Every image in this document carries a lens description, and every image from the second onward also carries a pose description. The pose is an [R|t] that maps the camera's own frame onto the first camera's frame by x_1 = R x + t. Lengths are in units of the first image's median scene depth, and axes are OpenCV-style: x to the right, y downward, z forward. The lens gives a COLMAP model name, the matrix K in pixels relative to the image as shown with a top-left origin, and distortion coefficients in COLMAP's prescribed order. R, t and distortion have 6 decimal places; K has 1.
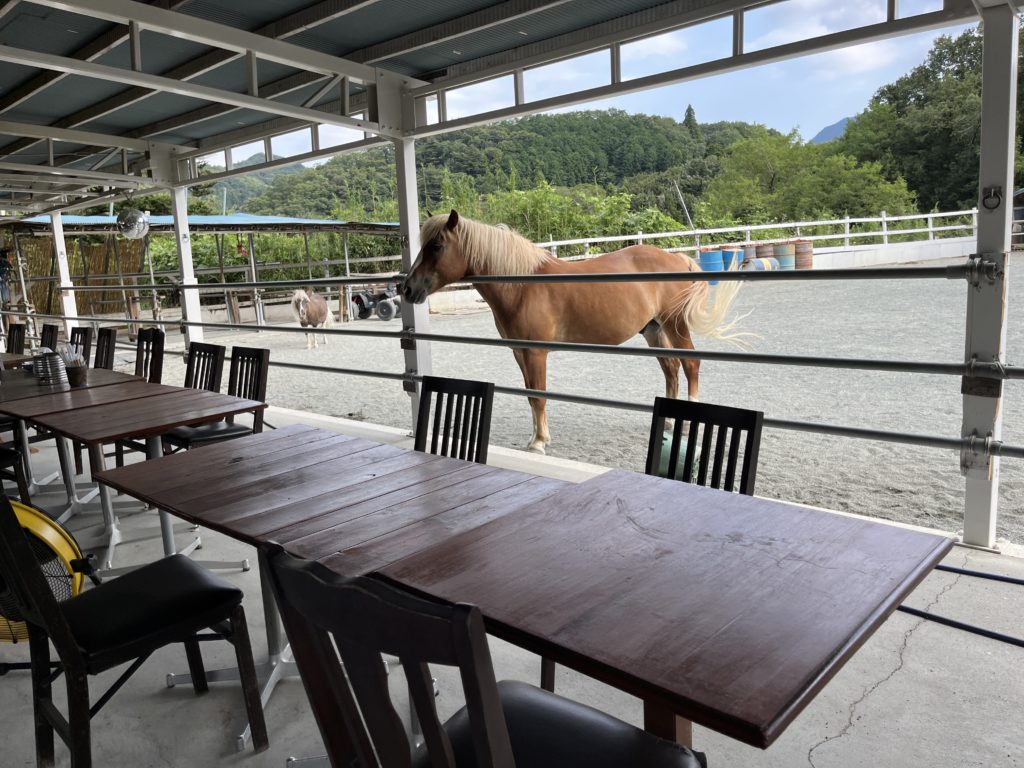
lens RADIAL K [[771.5, 0, 515.2], [0, 771.5, 387.6], [0, 0, 1]] dist [0.066360, -0.088701]
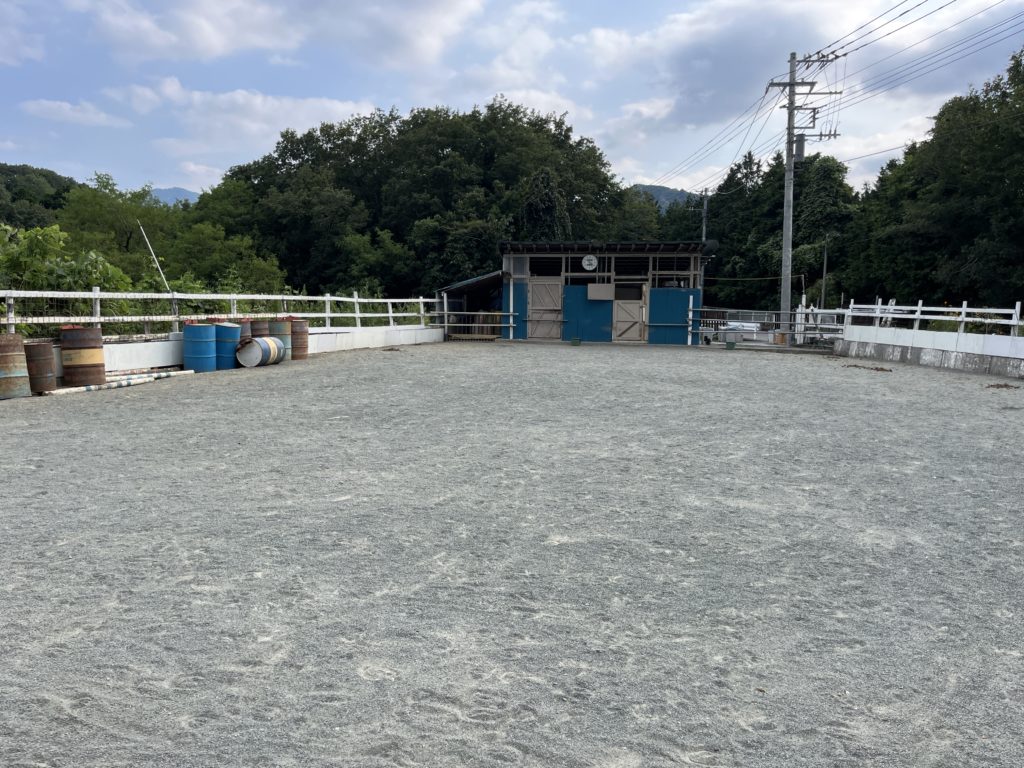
lens RADIAL K [[771.5, 0, 515.1], [0, 771.5, 389.6], [0, 0, 1]] dist [0.066360, -0.088701]
pose [[0.680576, 0.000585, 0.732677, -0.026642], [0.061297, 0.996448, -0.057735, -0.018766], [-0.730109, 0.084204, 0.678123, 0.101739]]
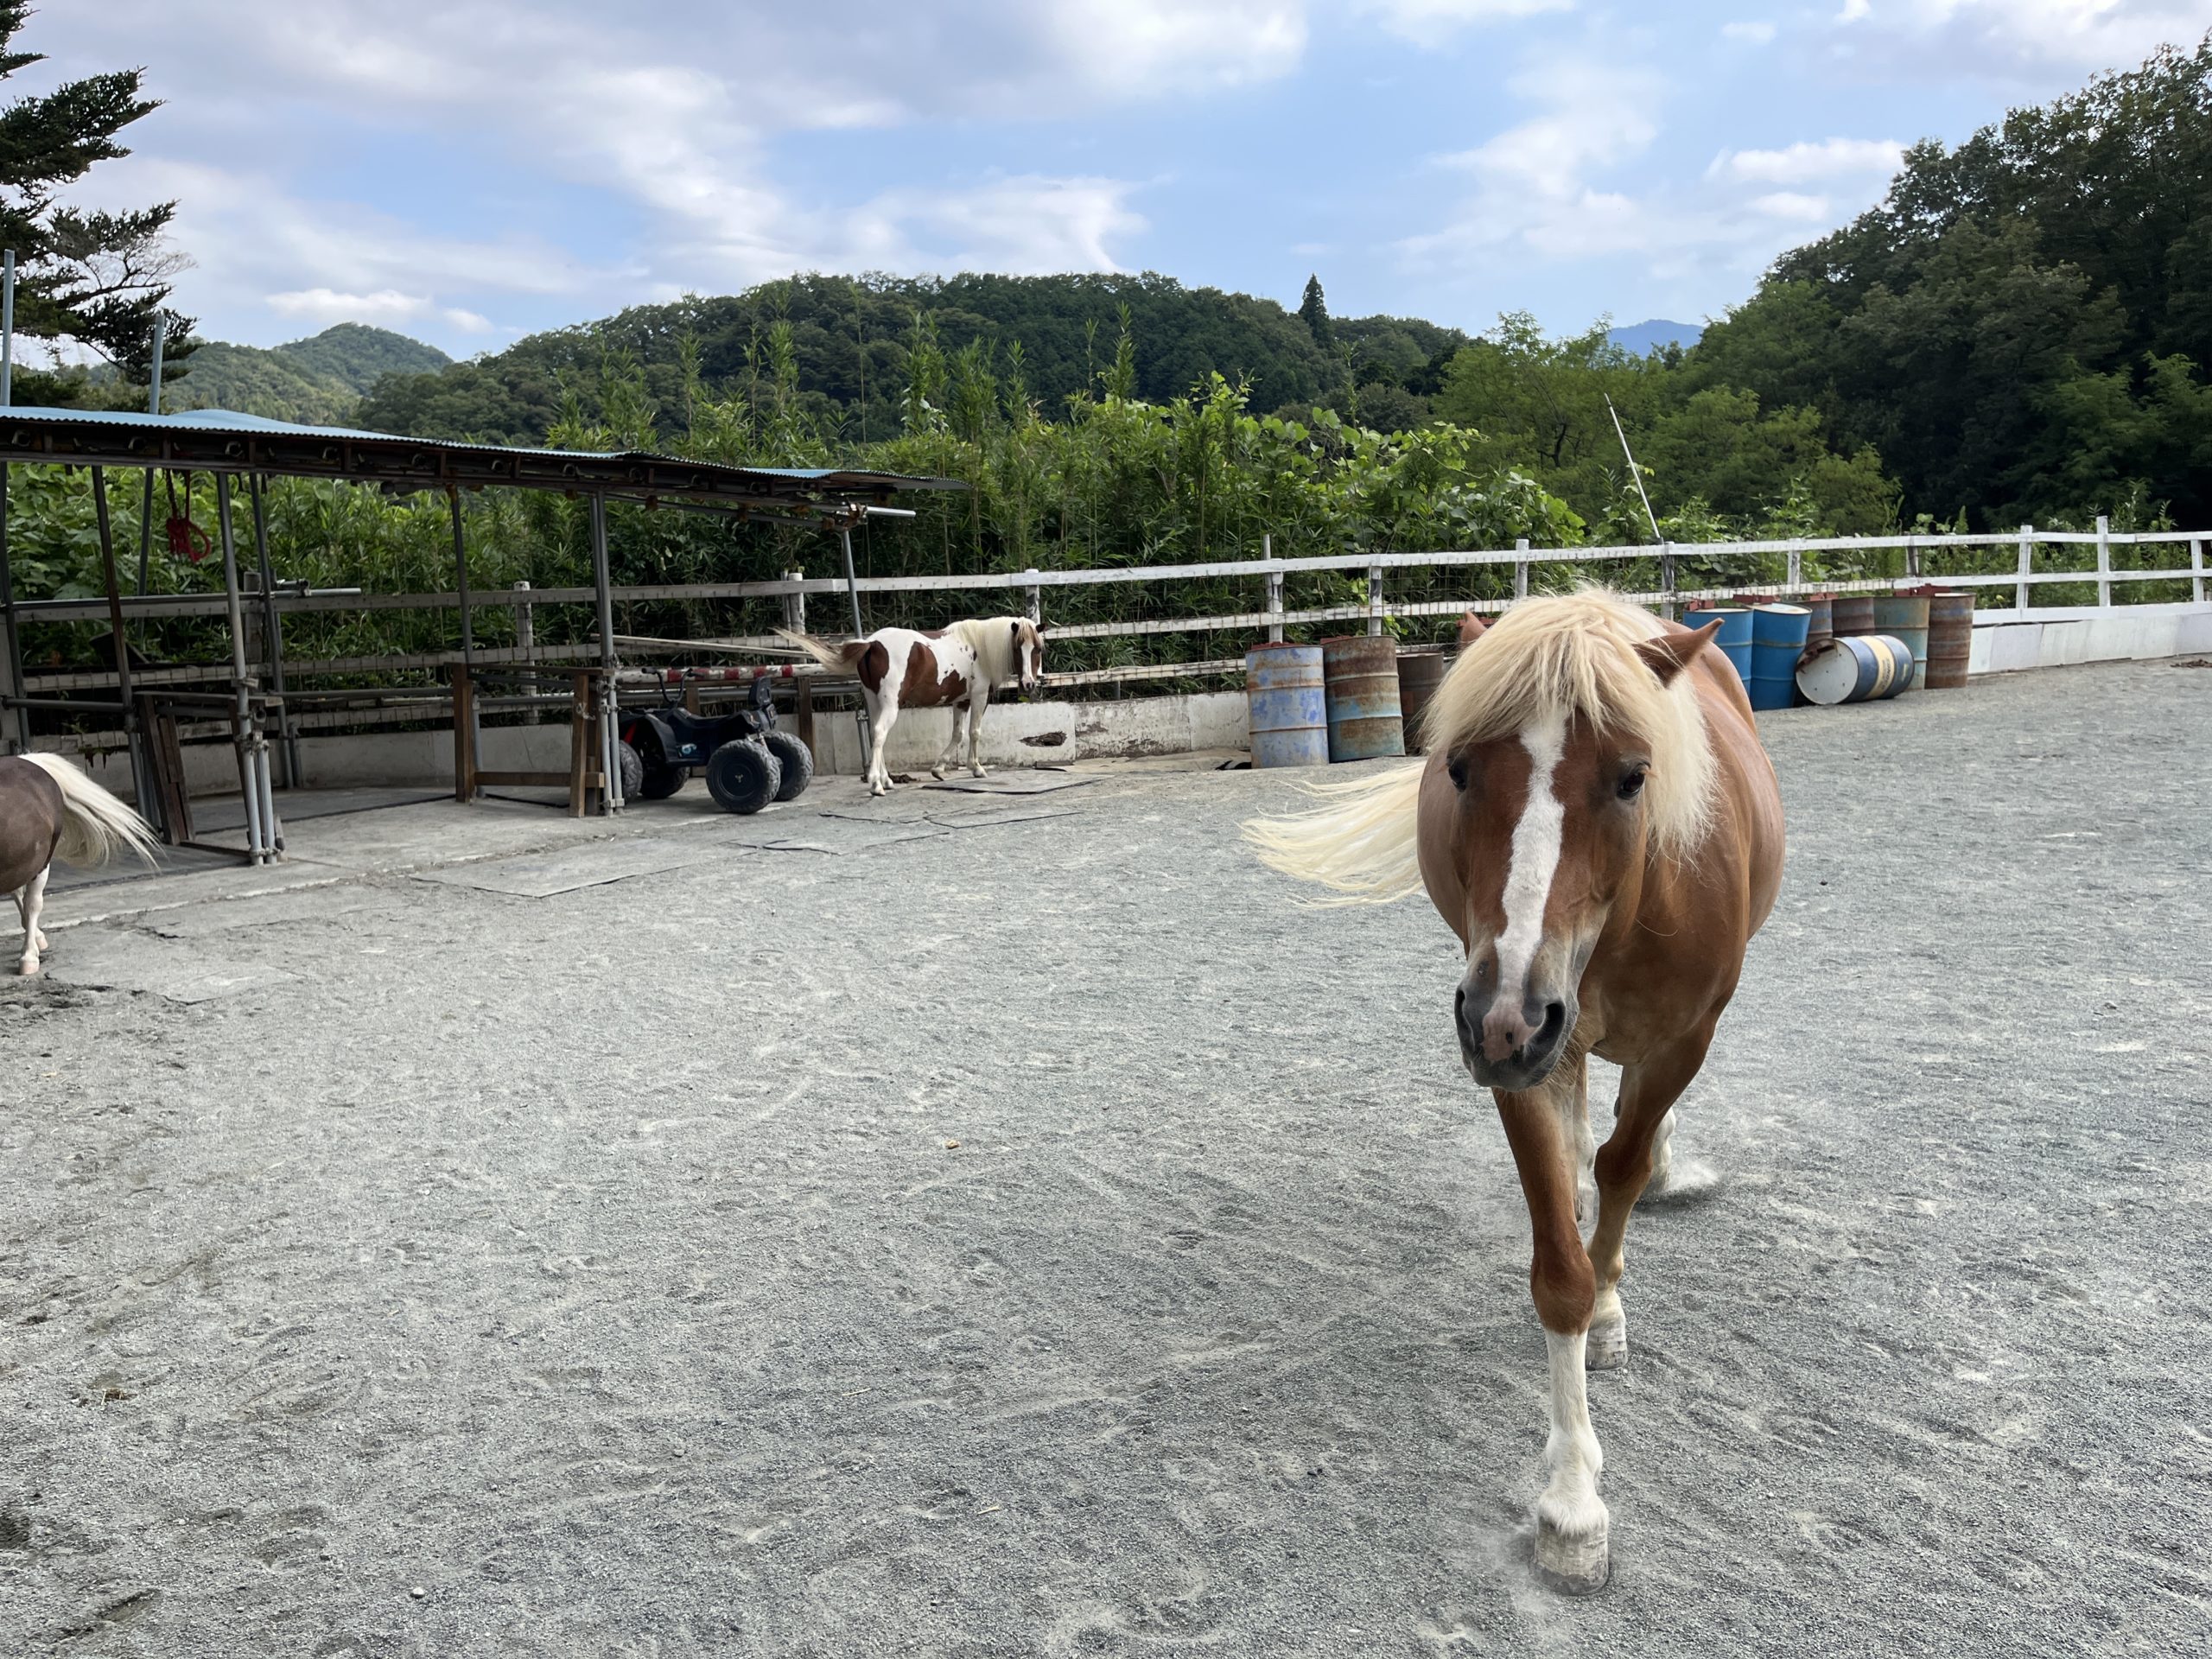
lens RADIAL K [[1666.6, 0, 1093.0], [0, 1666.6, 841.6], [0, 0, 1]] dist [0.066360, -0.088701]
pose [[0.993929, 0.027368, 0.106562, -0.029667], [-0.025647, 0.999518, -0.017493, -0.019493], [-0.106989, 0.014654, 0.994152, 0.107927]]
